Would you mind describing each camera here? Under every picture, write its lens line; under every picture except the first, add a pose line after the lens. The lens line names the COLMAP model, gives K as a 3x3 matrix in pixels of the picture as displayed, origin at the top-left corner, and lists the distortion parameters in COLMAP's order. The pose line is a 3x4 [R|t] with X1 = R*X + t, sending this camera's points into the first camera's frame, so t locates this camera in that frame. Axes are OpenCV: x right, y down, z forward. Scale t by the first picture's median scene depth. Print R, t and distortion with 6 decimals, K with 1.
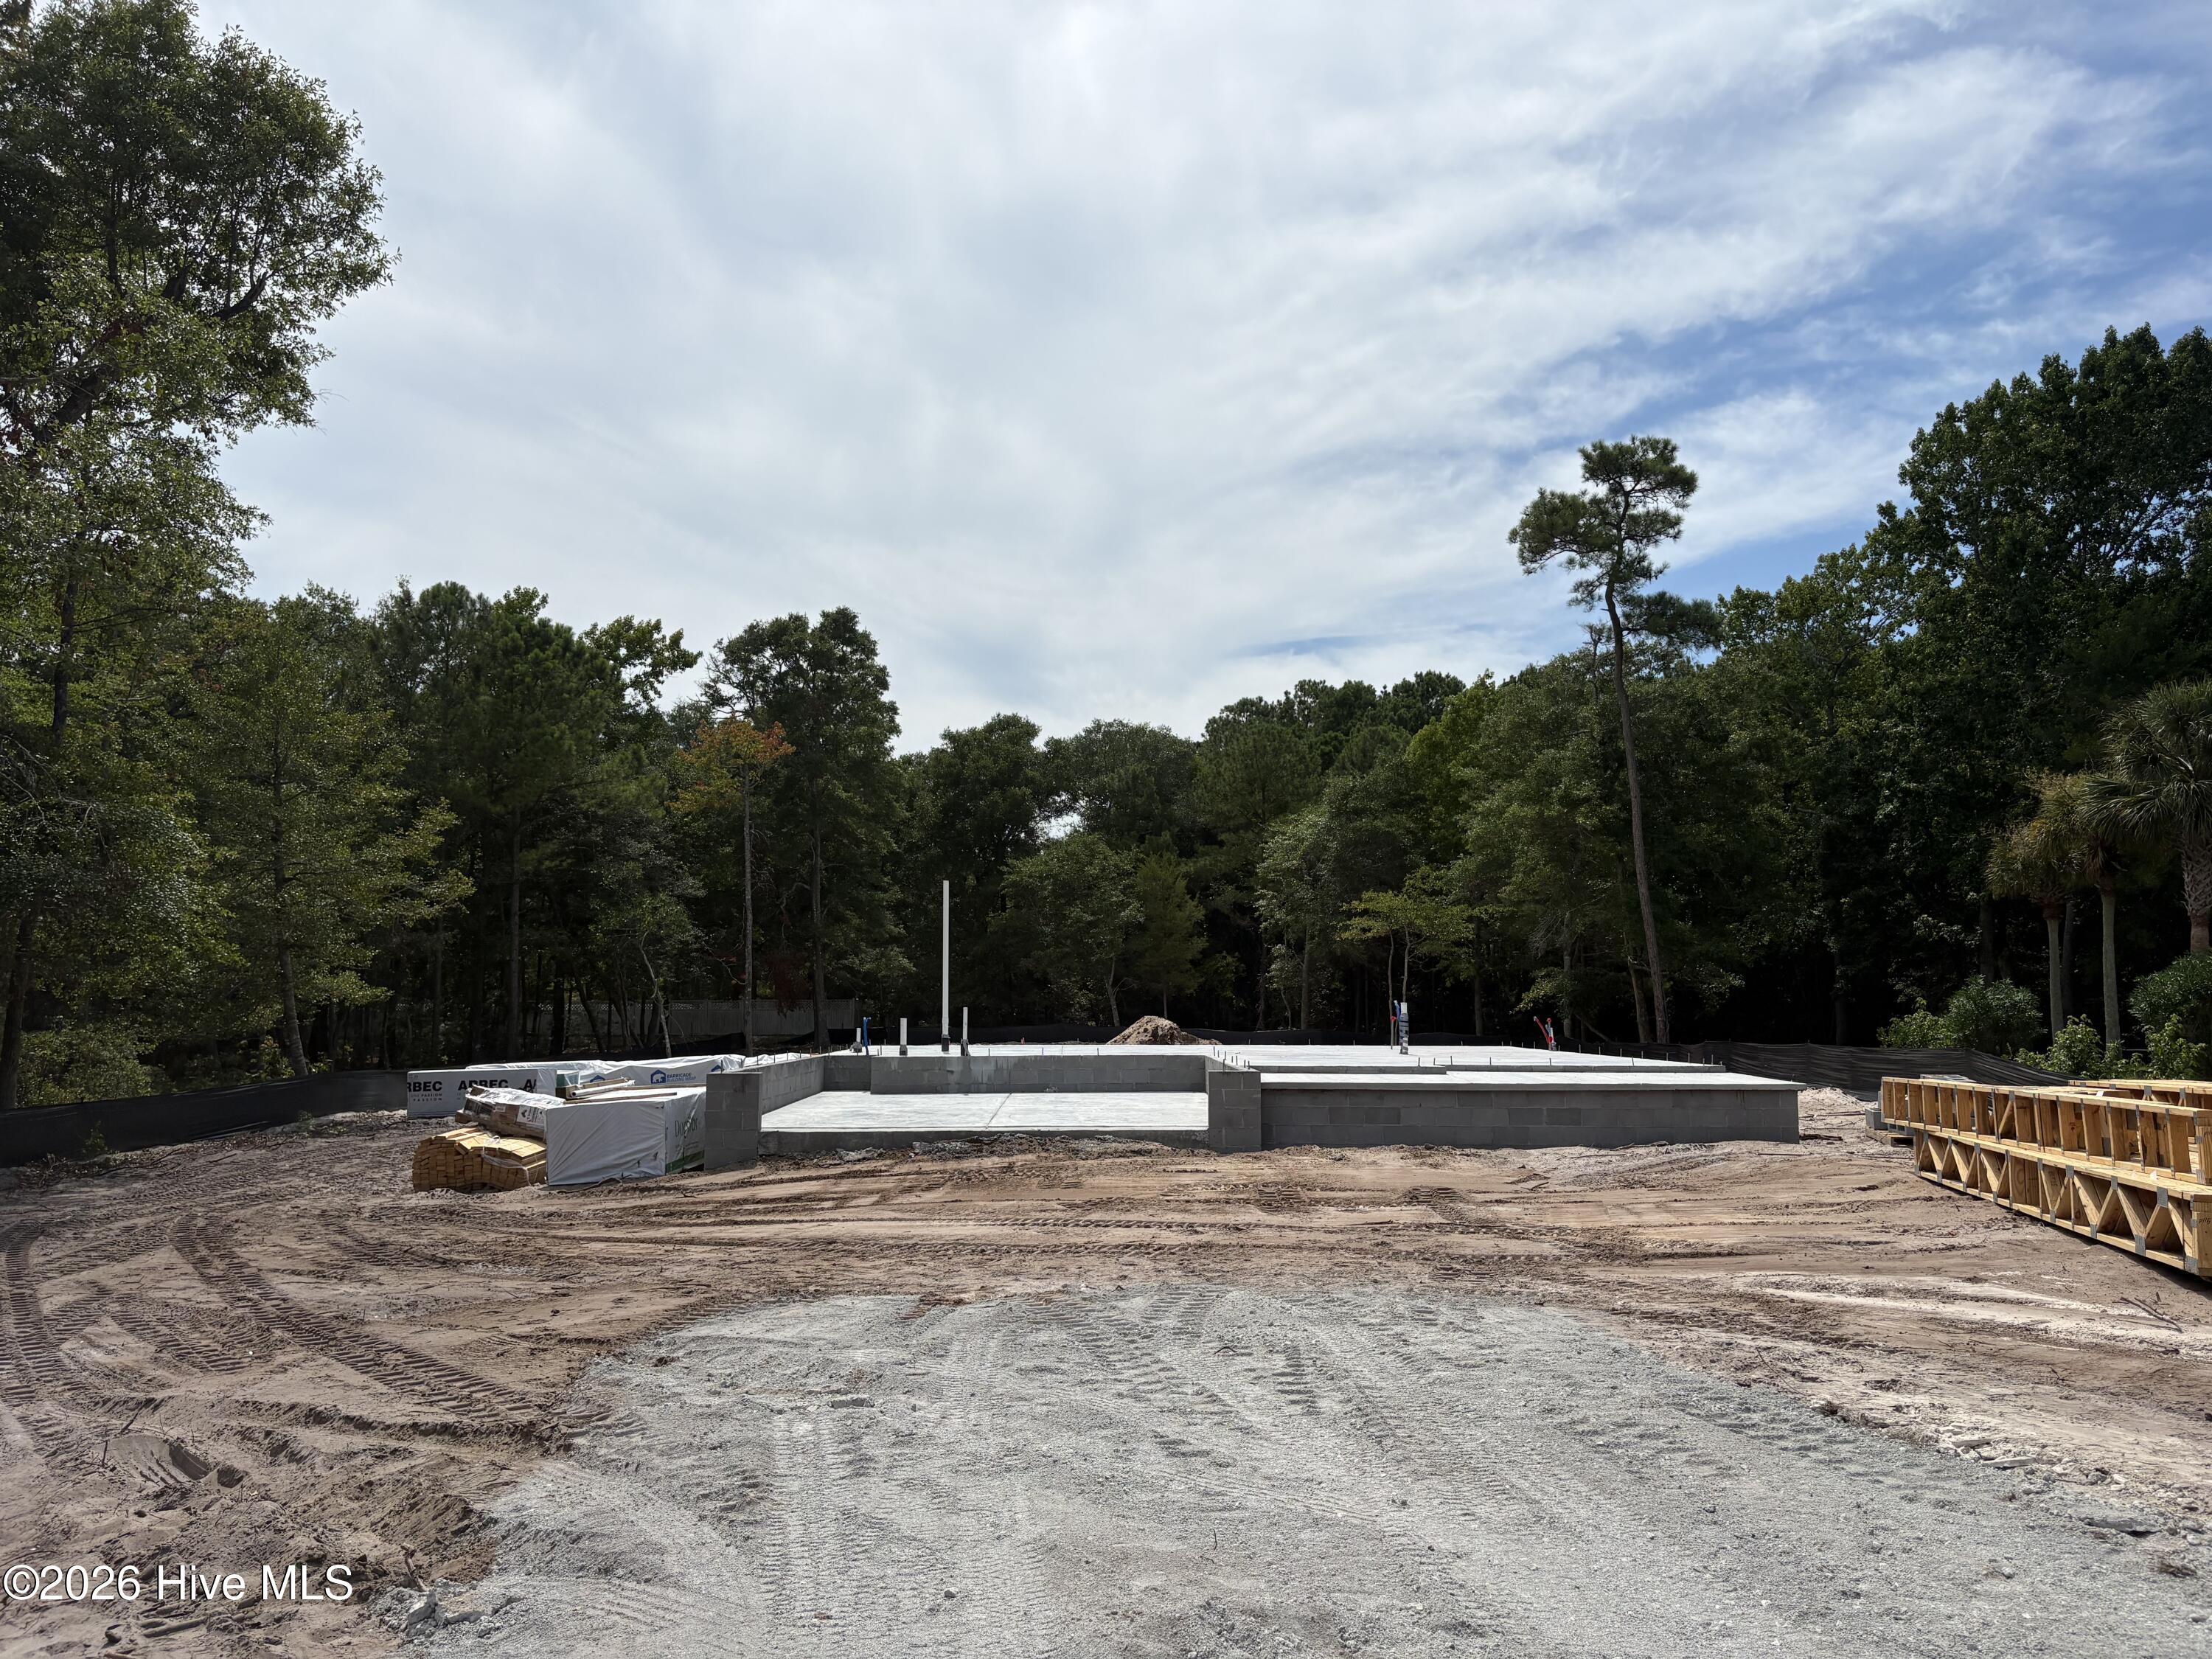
lens RADIAL K [[1671.2, 0, 1106.2], [0, 1671.2, 848.3], [0, 0, 1]] dist [0.052023, -0.053820]
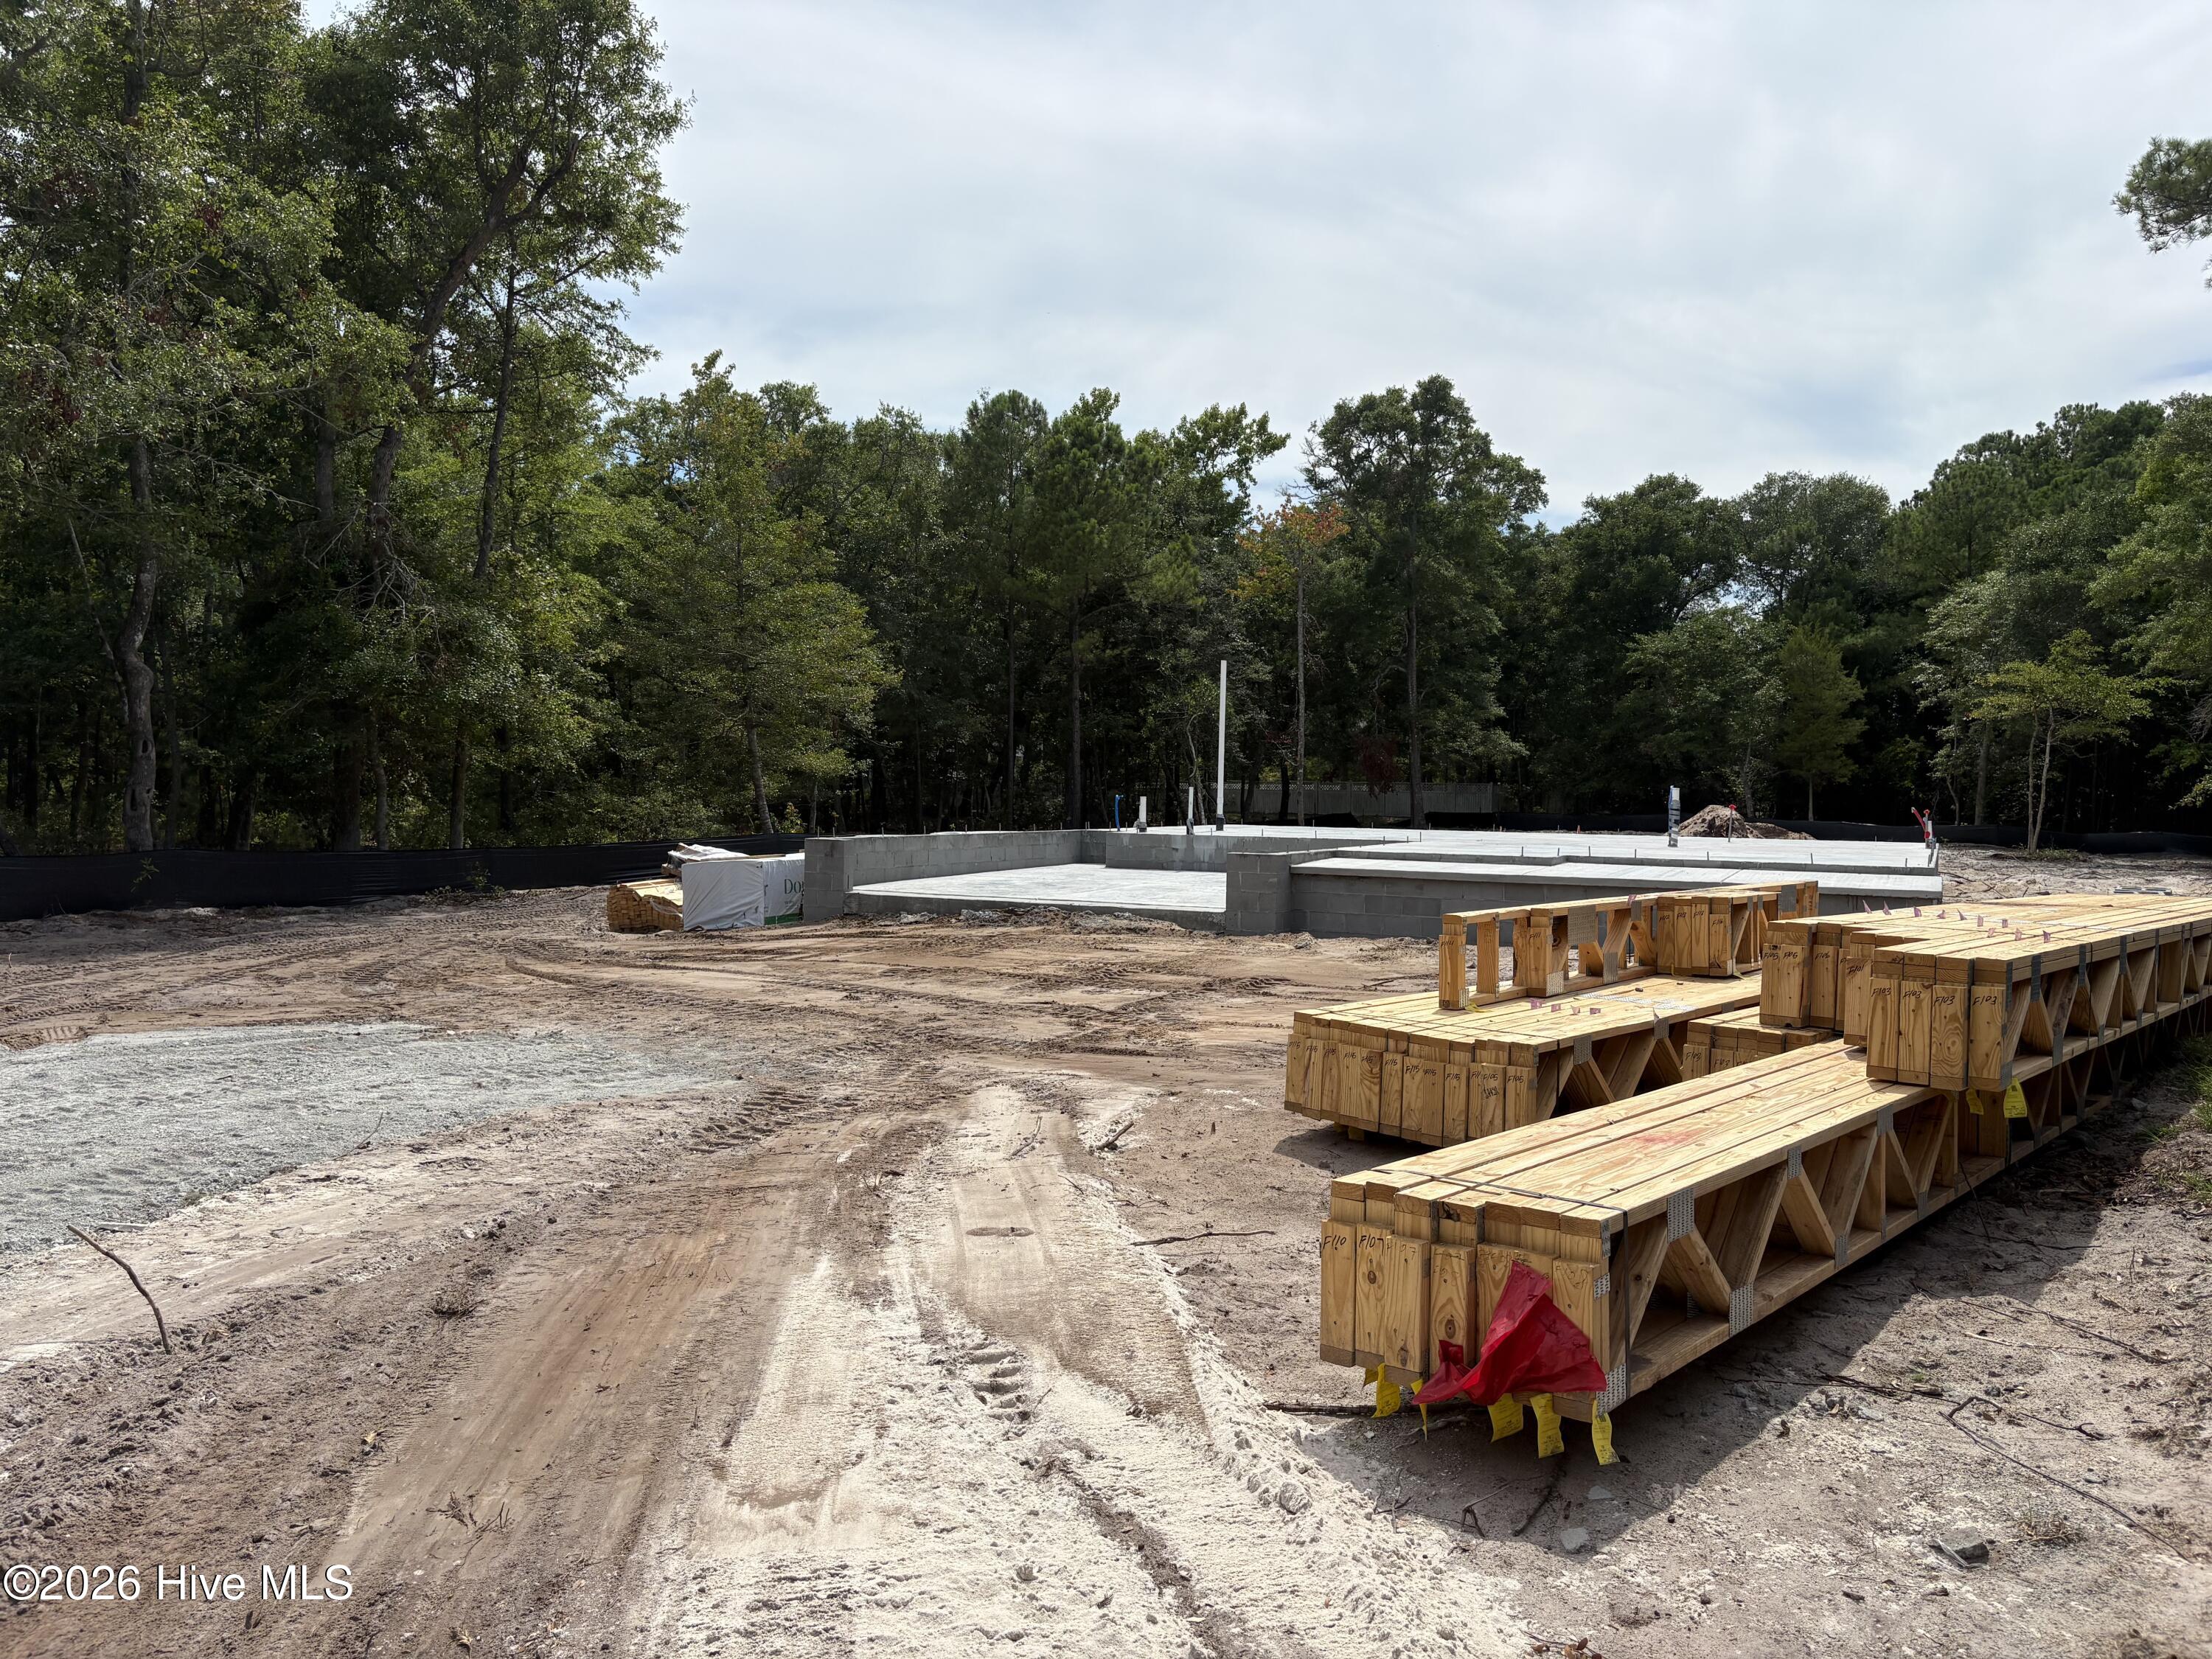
lens RADIAL K [[1671.2, 0, 1108.8], [0, 1671.2, 847.9], [0, 0, 1]] dist [0.052023, -0.053820]
pose [[0.890005, 0.031258, -0.454878, 0.178237], [0.026906, 0.992308, 0.120833, 0.004974], [0.455156, -0.119781, 0.882318, 0.047976]]
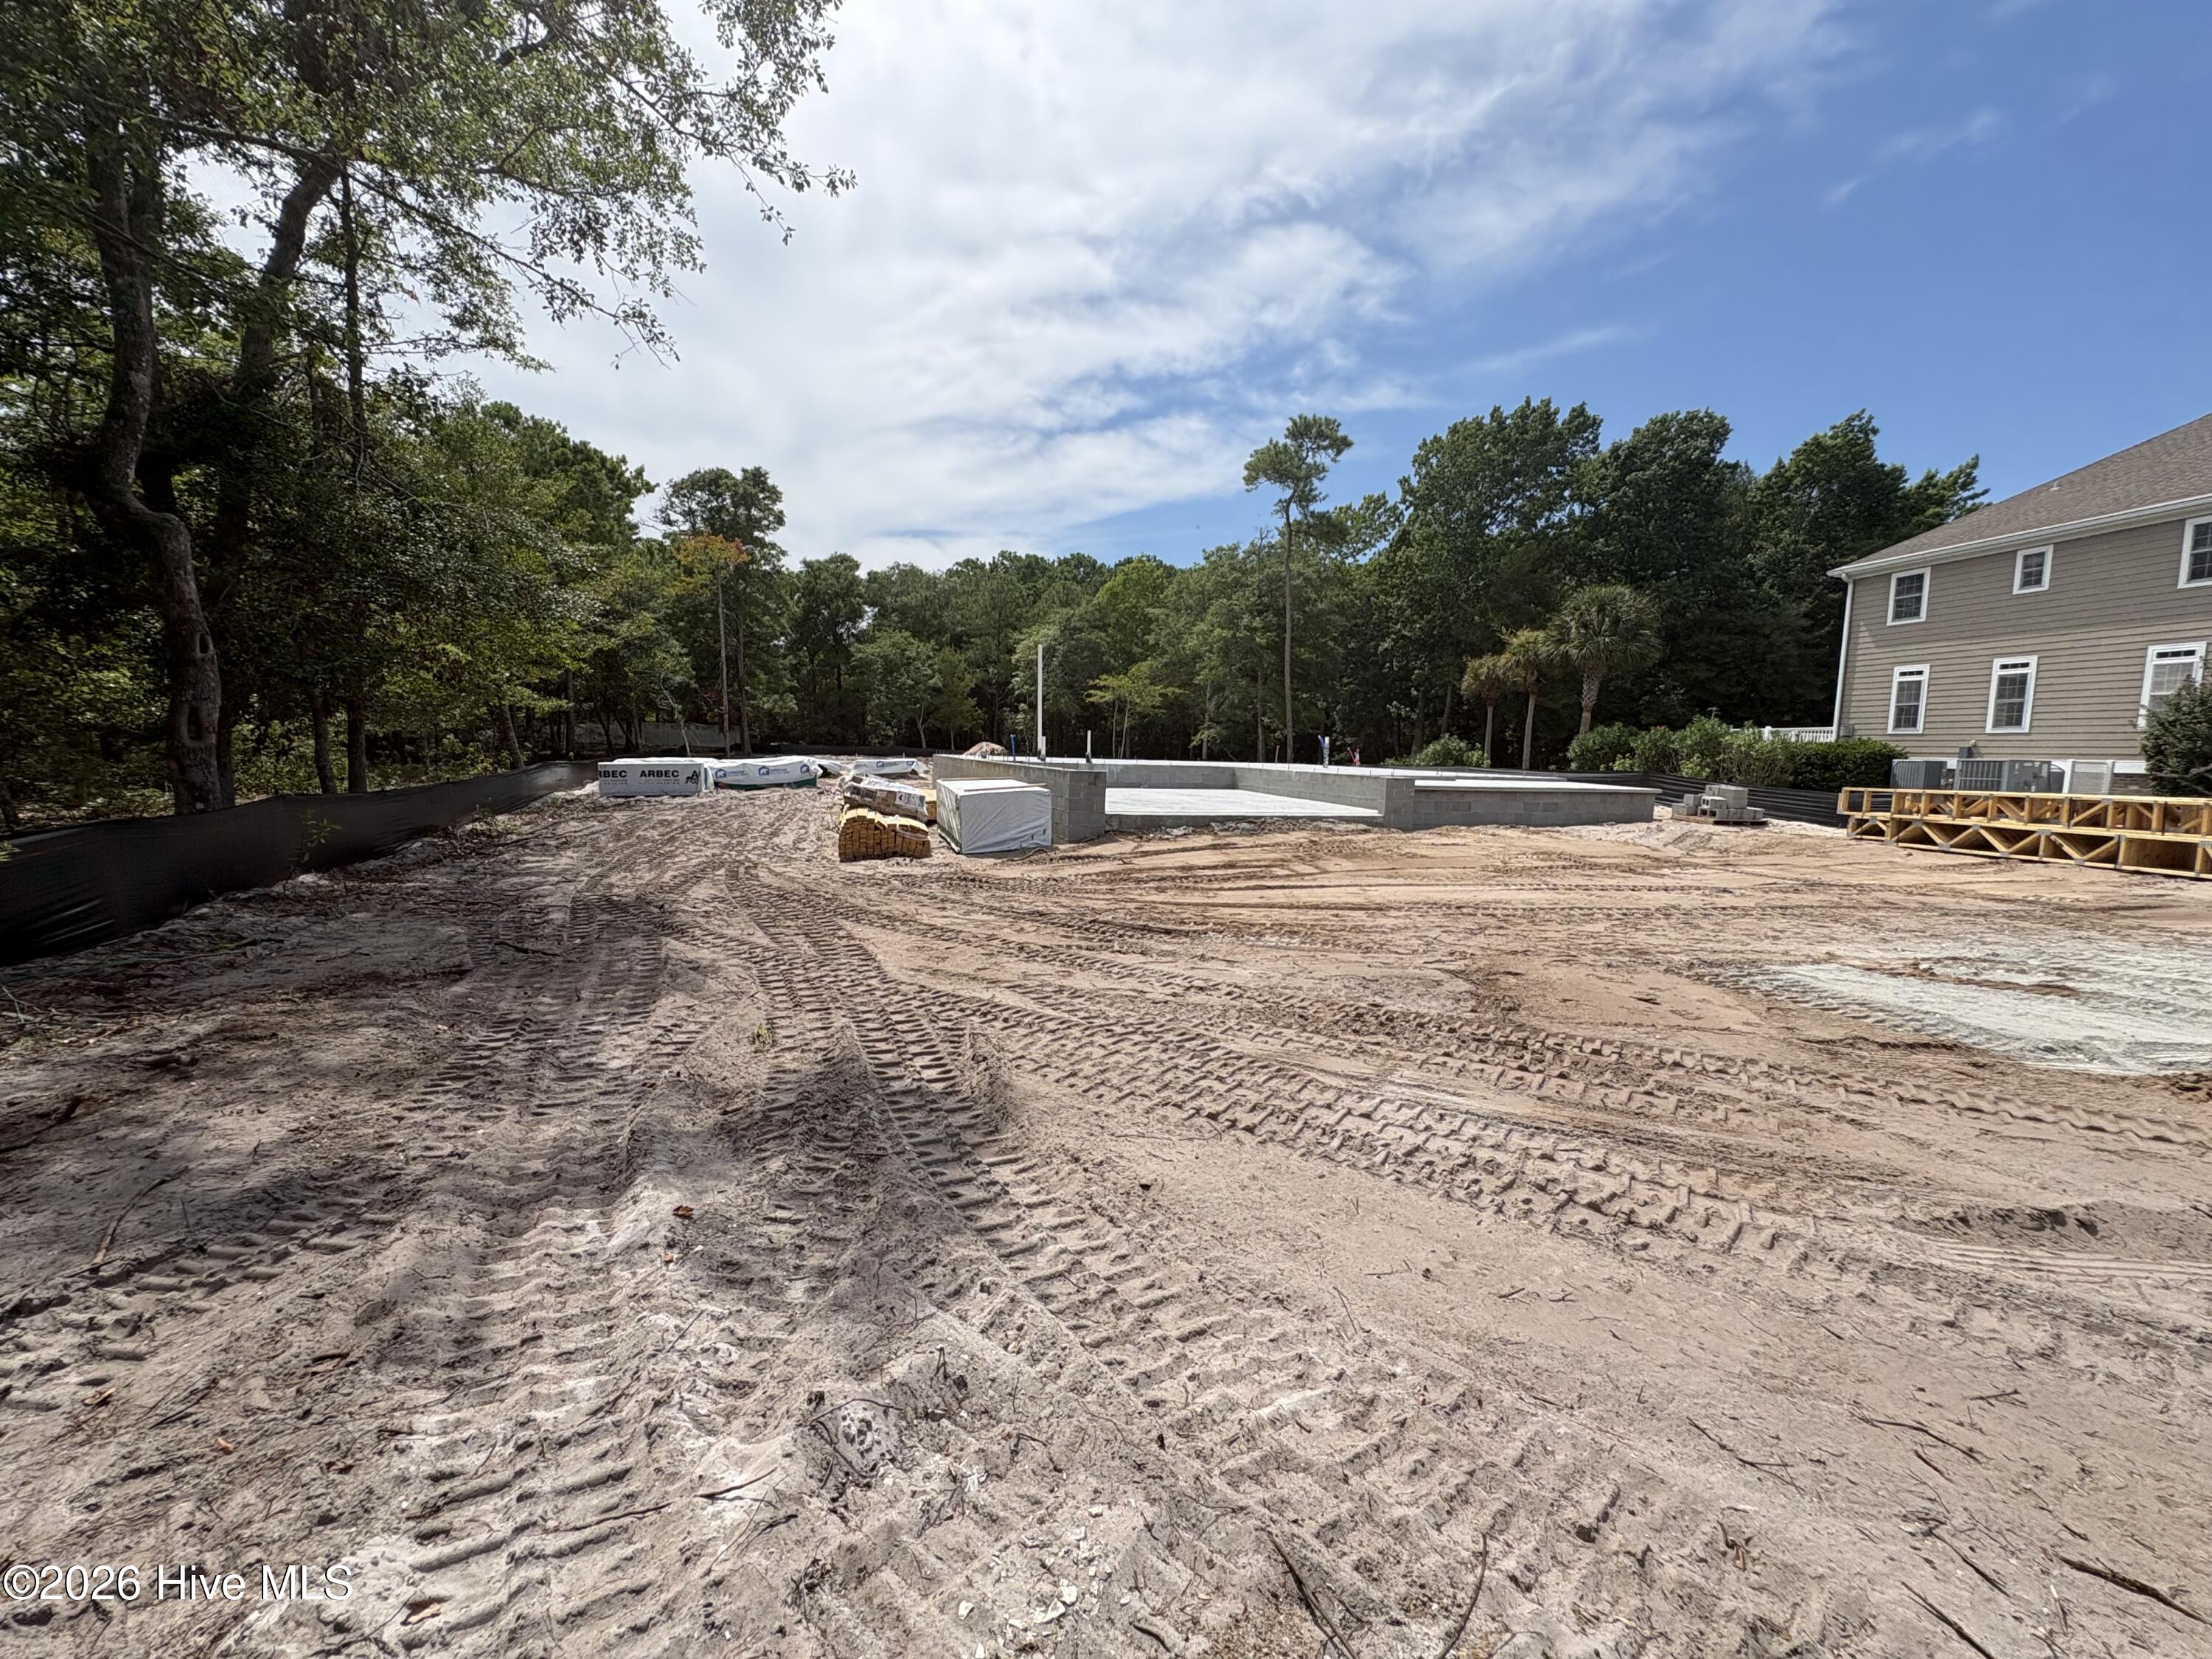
lens RADIAL K [[888.7, 0, 1100.9], [0, 888.7, 824.4], [0, 0, 1]] dist [-0.000733, 0.000964]
pose [[0.947088, 0.003196, 0.320959, -0.177280], [-0.062629, 0.982571, 0.175022, 0.021068], [-0.314806, -0.185862, 0.930781, 0.135570]]
